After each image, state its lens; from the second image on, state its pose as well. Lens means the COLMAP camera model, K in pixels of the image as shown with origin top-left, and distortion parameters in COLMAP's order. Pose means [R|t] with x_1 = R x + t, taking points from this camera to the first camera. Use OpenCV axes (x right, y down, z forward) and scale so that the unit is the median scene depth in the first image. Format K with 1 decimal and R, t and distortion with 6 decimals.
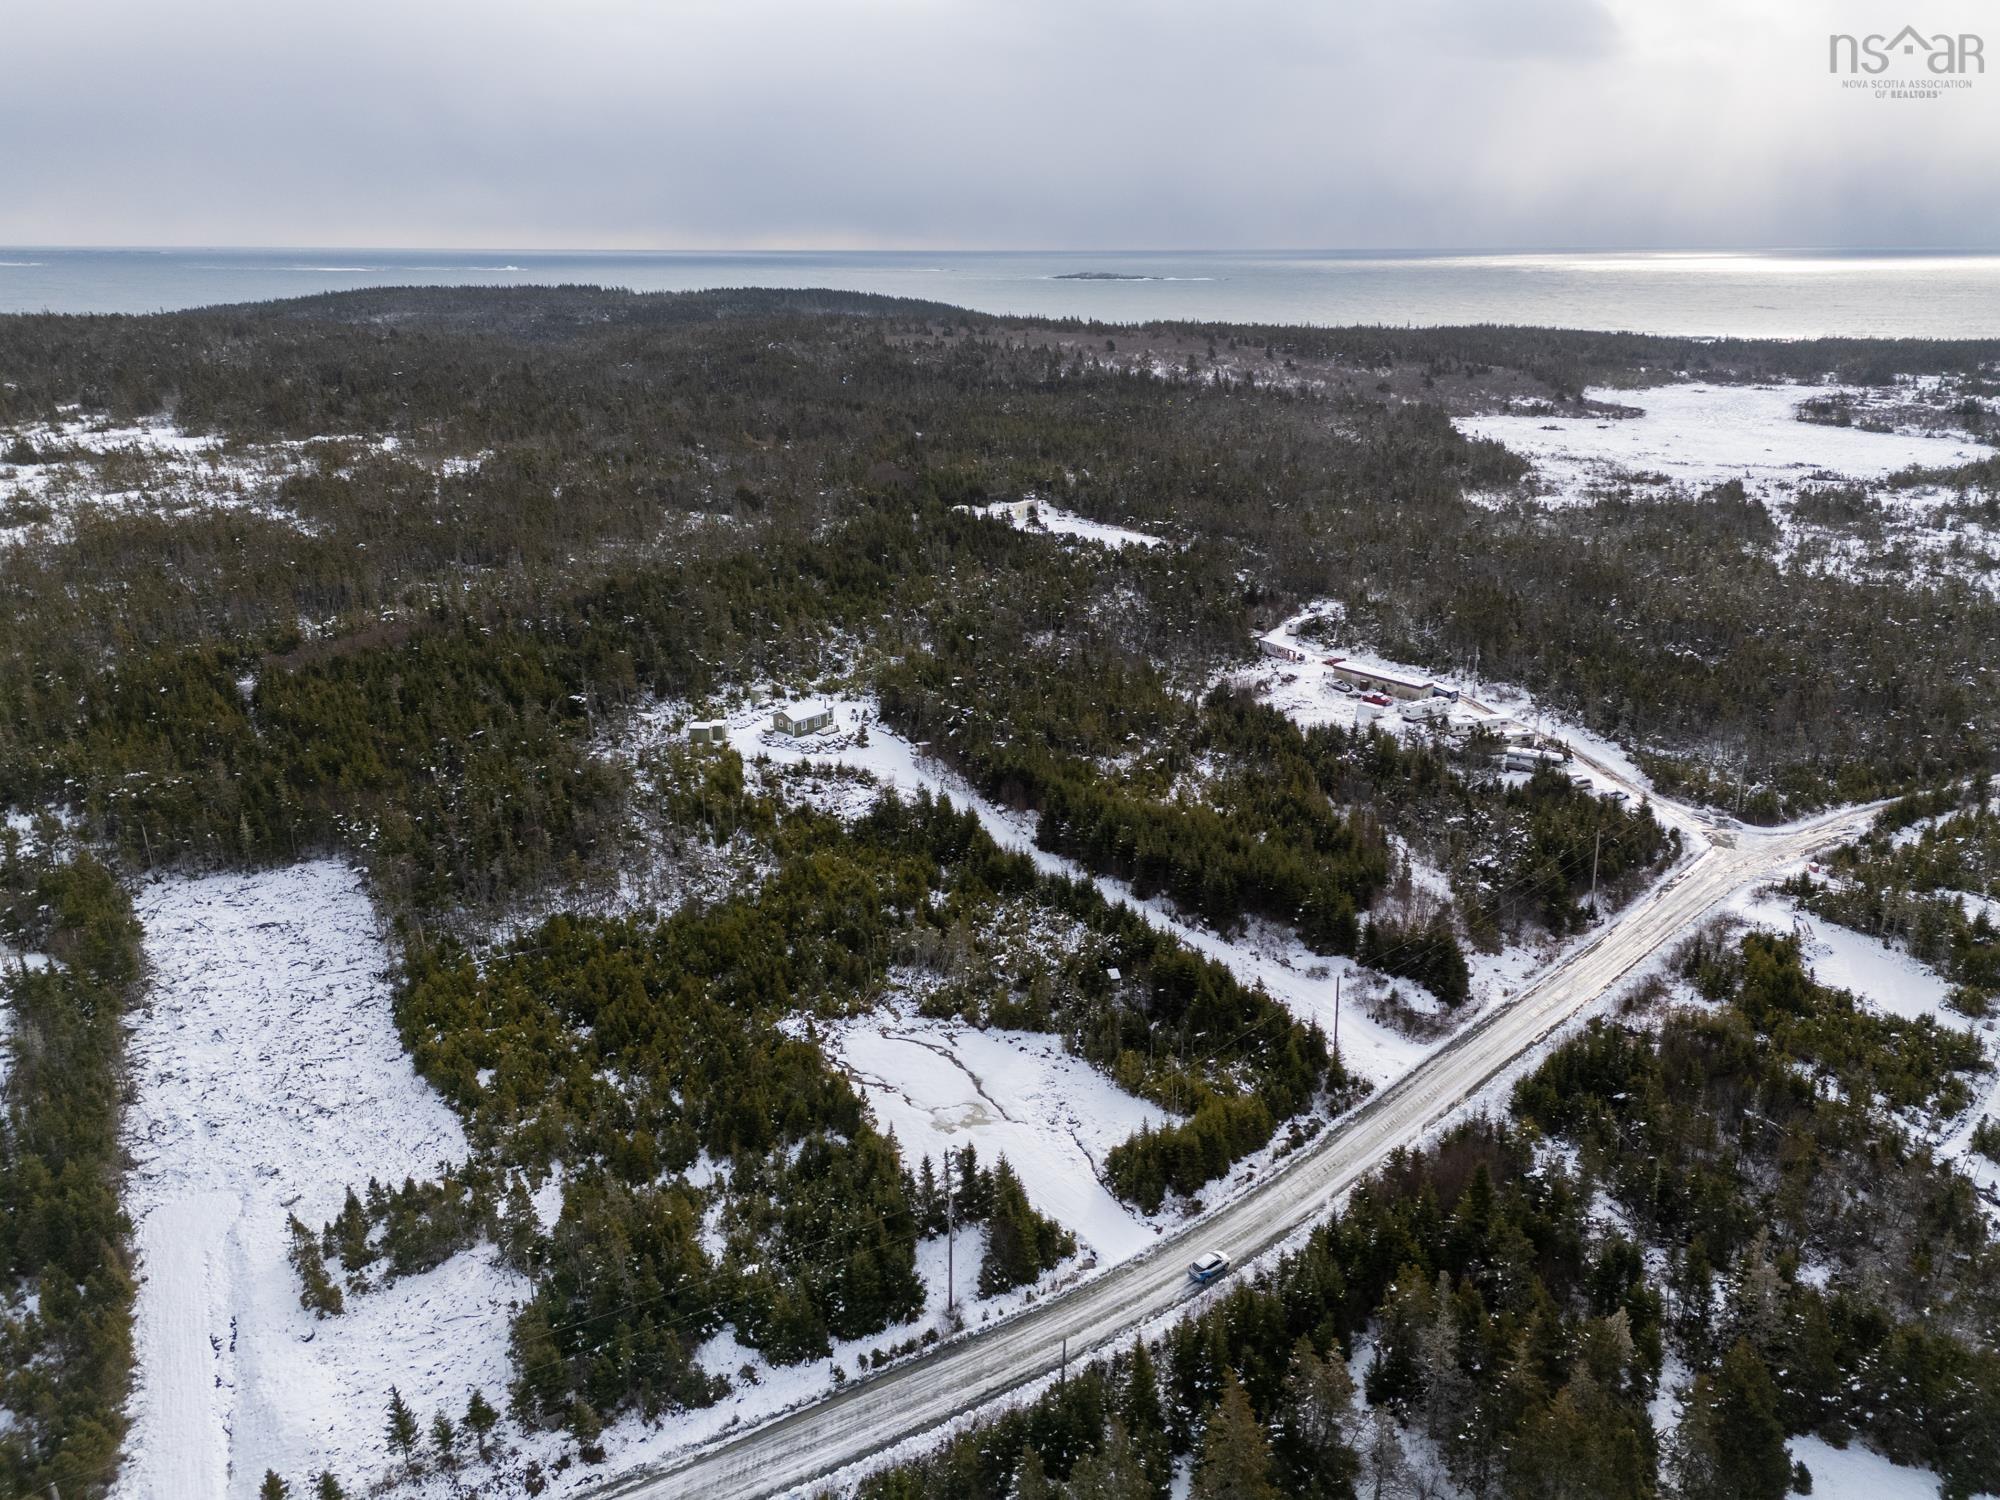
lens RADIAL K [[1459.6, 0, 1000.0], [0, 1459.6, 750.0], [0, 0, 1]] dist [0.099862, -0.092819]
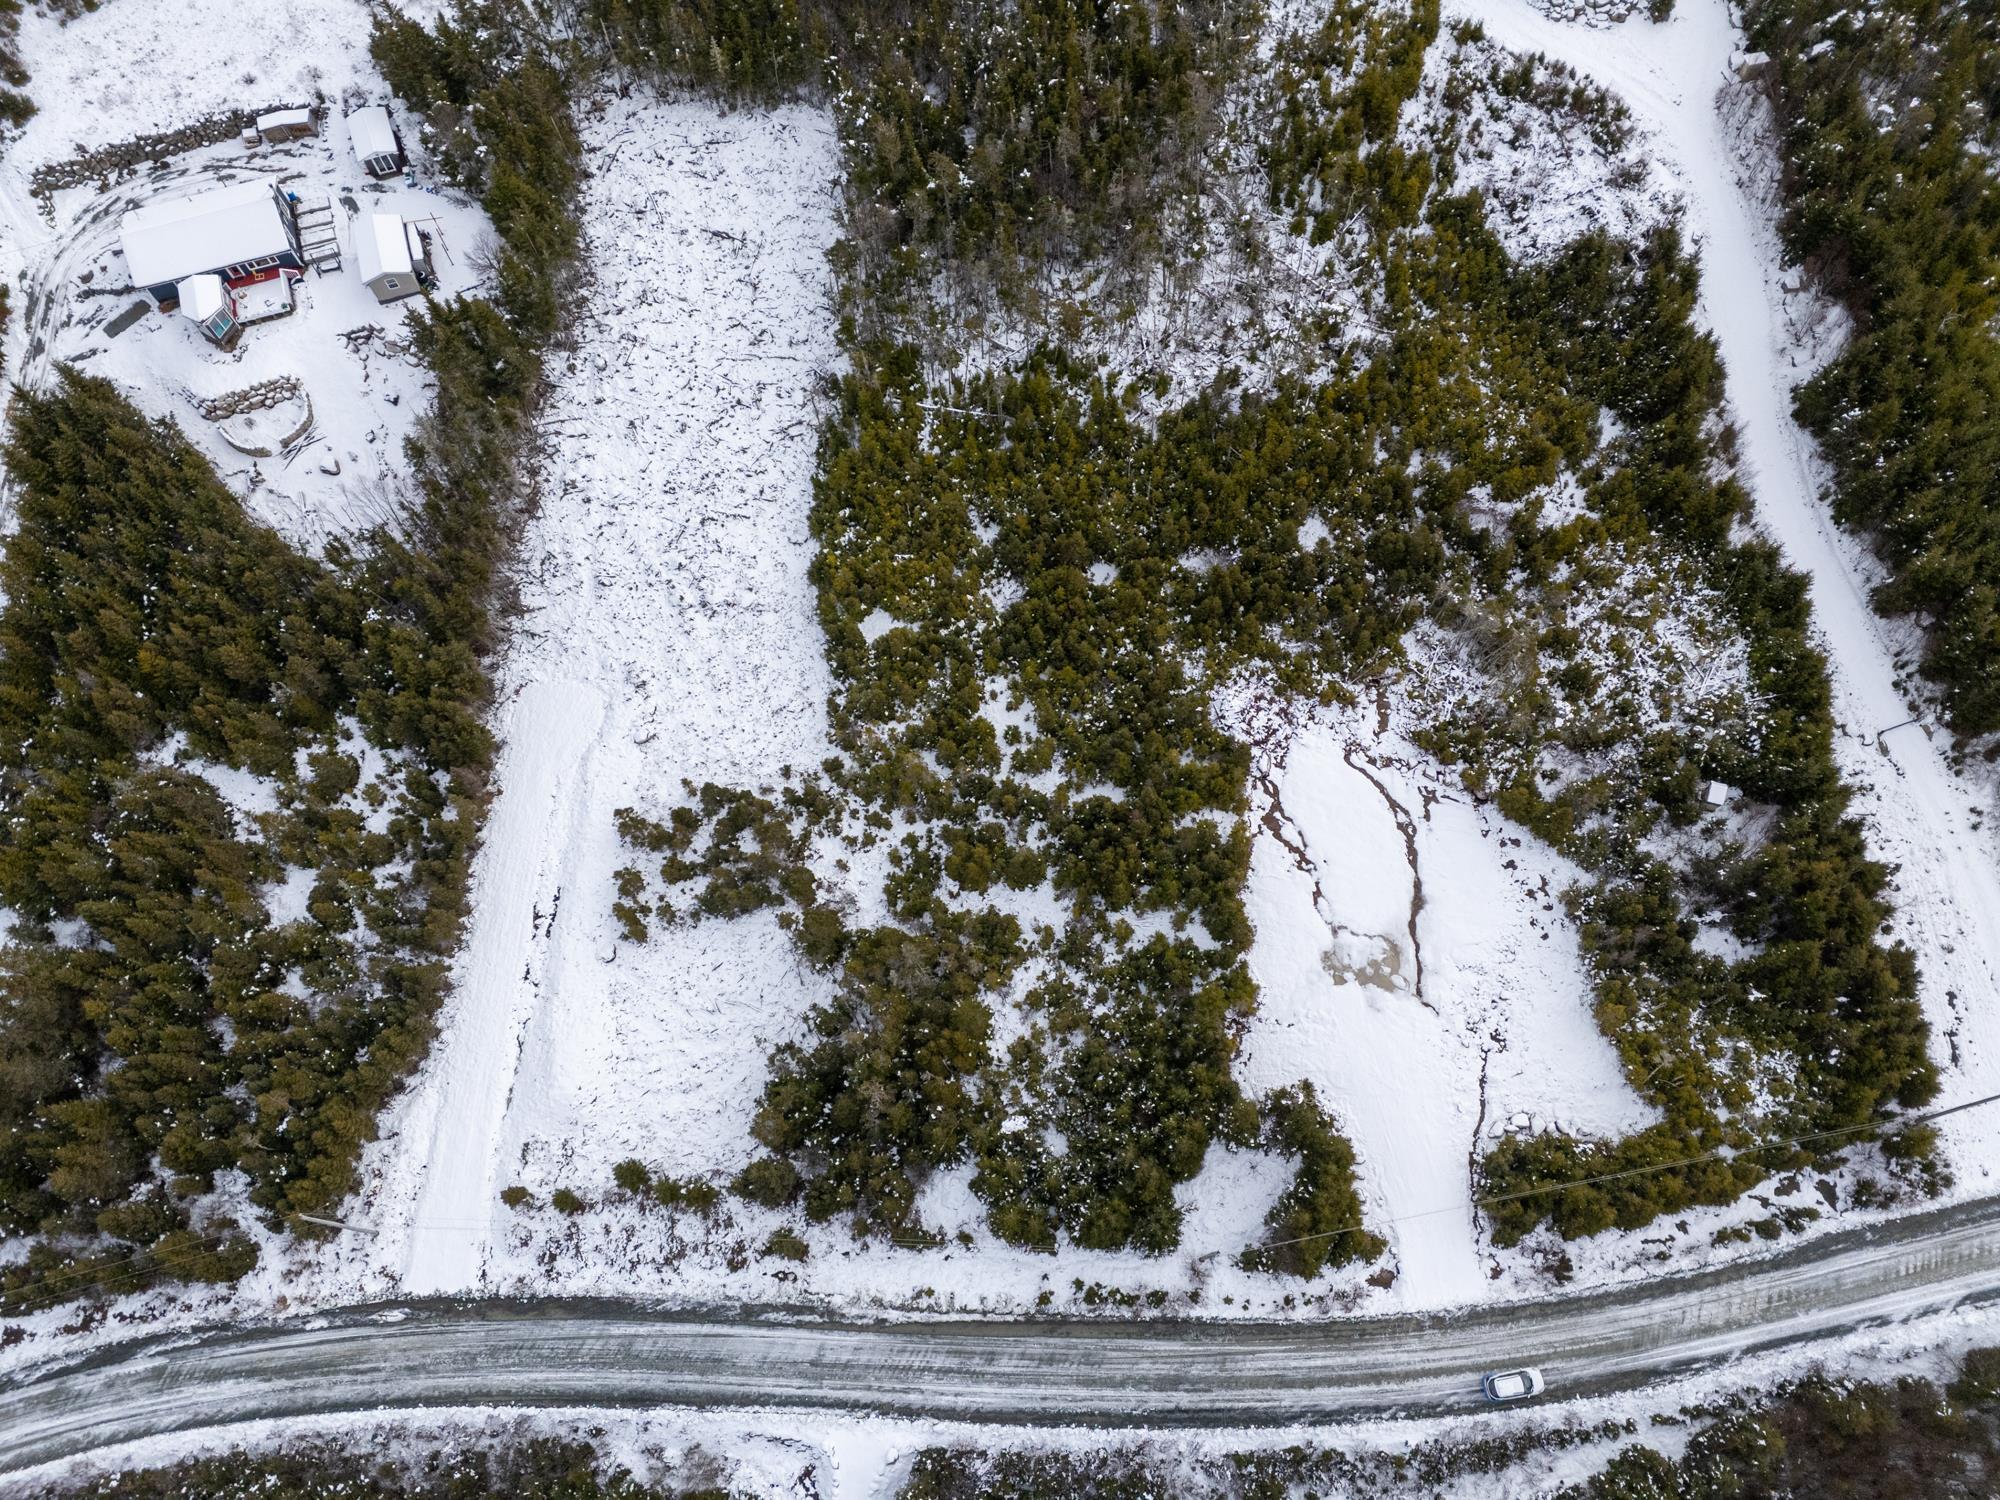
lens RADIAL K [[1459.6, 0, 1000.0], [0, 1459.6, 750.0], [0, 0, 1]] dist [0.099862, -0.092819]
pose [[0.850093, 0.477050, -0.223079, -0.058051], [-0.147777, 0.622661, 0.768411, -0.324536], [0.505473, -0.620255, 0.599817, 0.416495]]
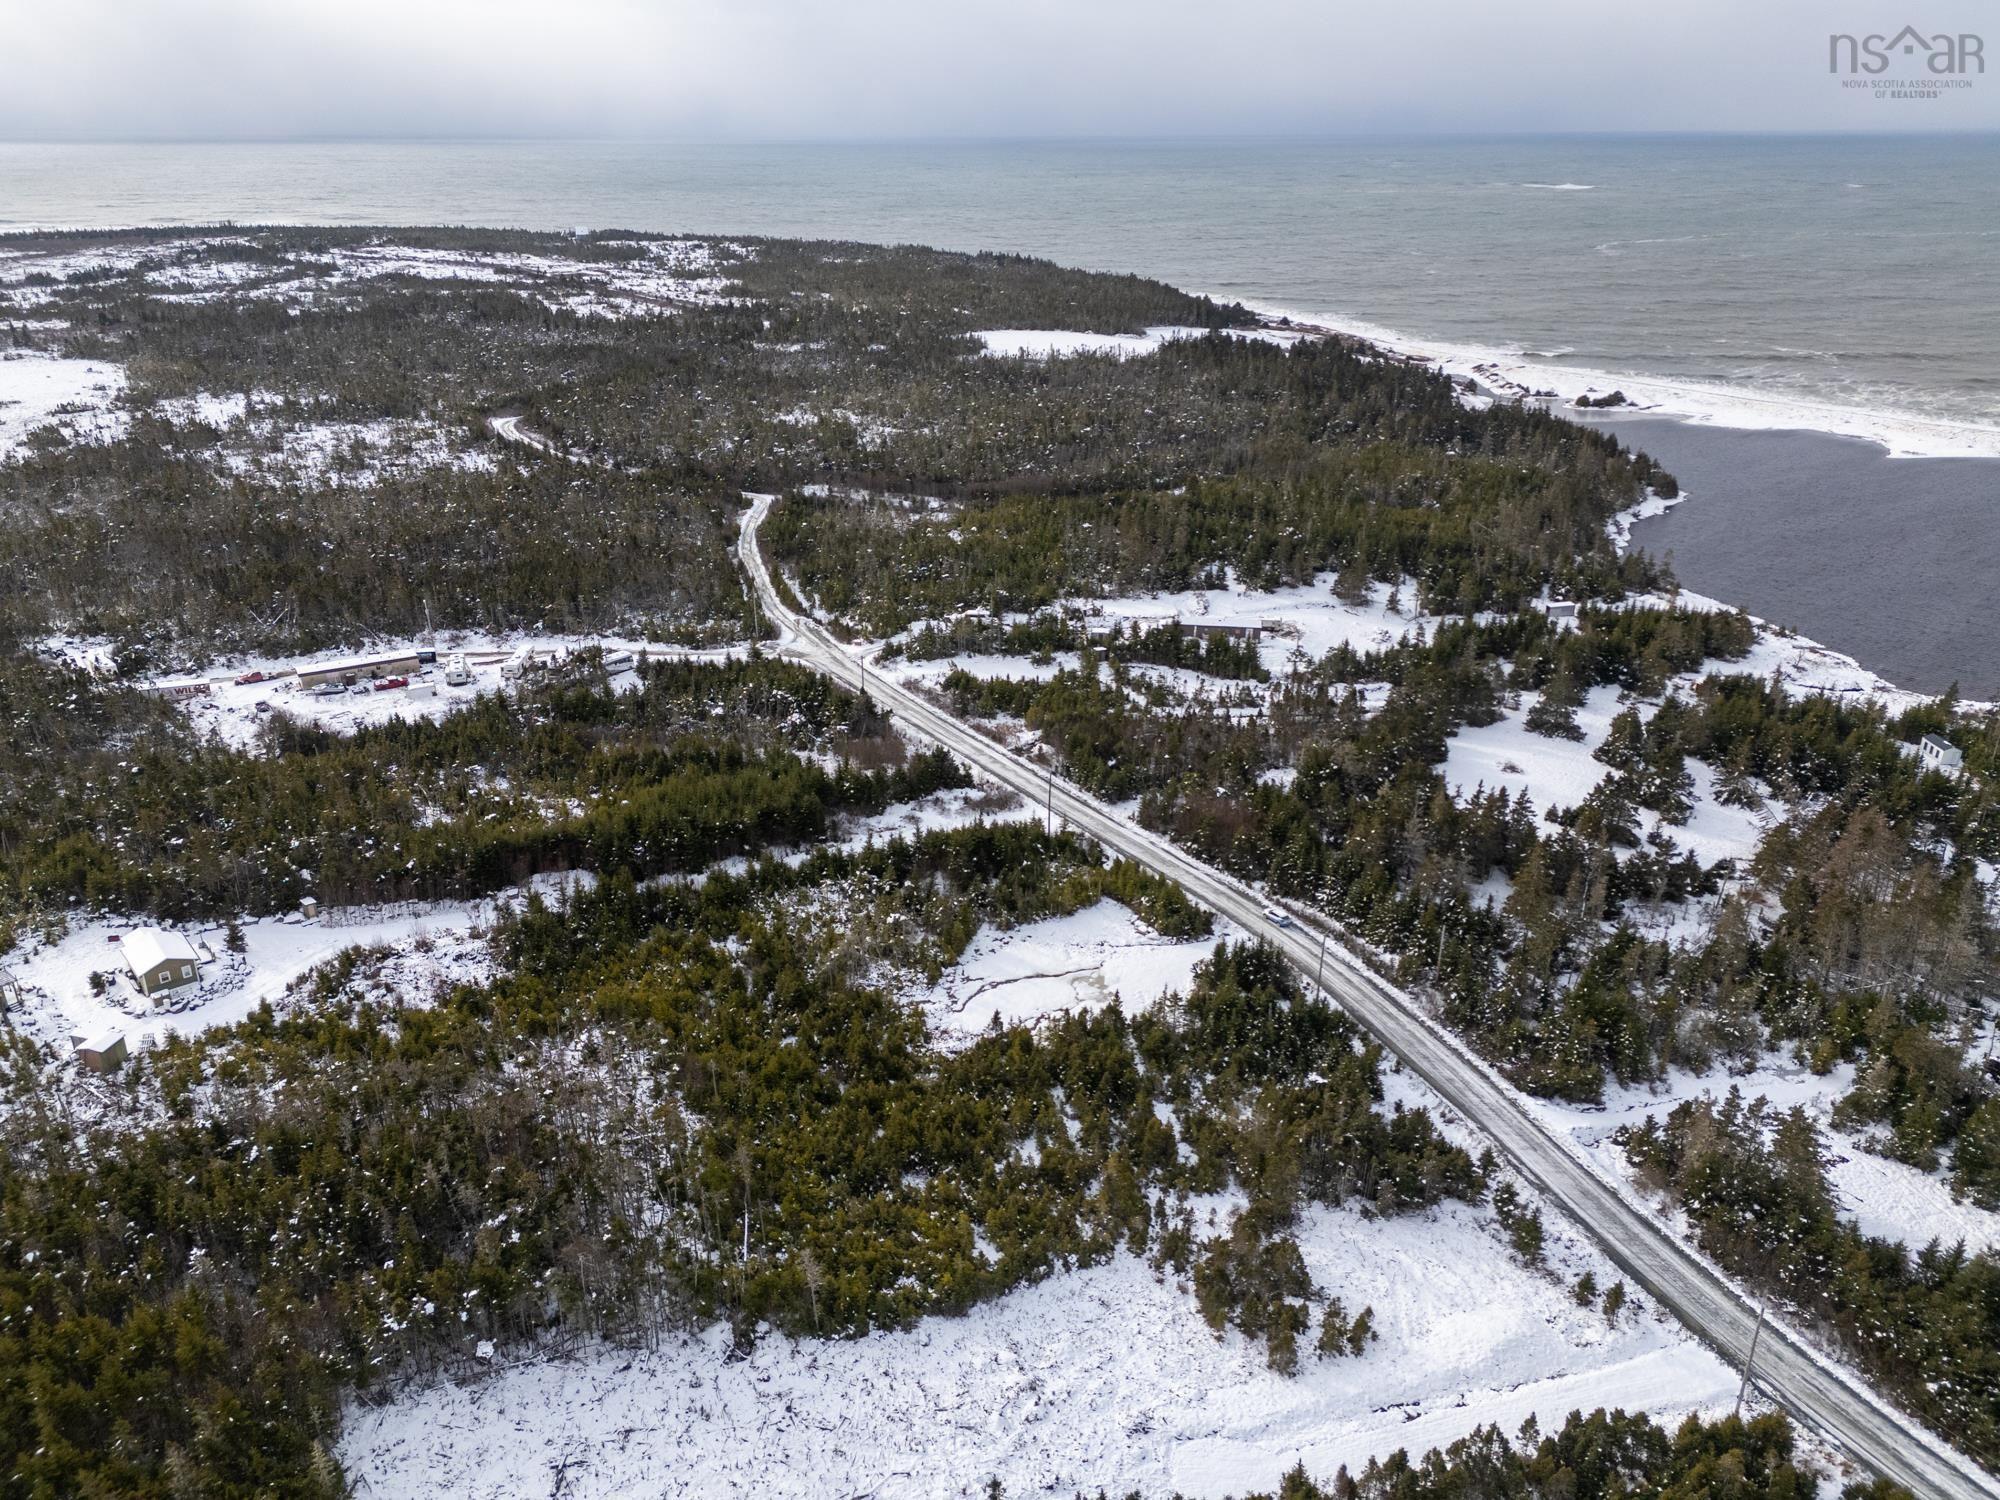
lens RADIAL K [[1459.6, 0, 1000.0], [0, 1459.6, 750.0], [0, 0, 1]] dist [0.099862, -0.092819]
pose [[0.168658, -0.381734, 0.908754, -0.857181], [0.321977, 0.892722, 0.315243, -0.260786], [-0.931603, 0.239430, 0.273474, 0.581609]]
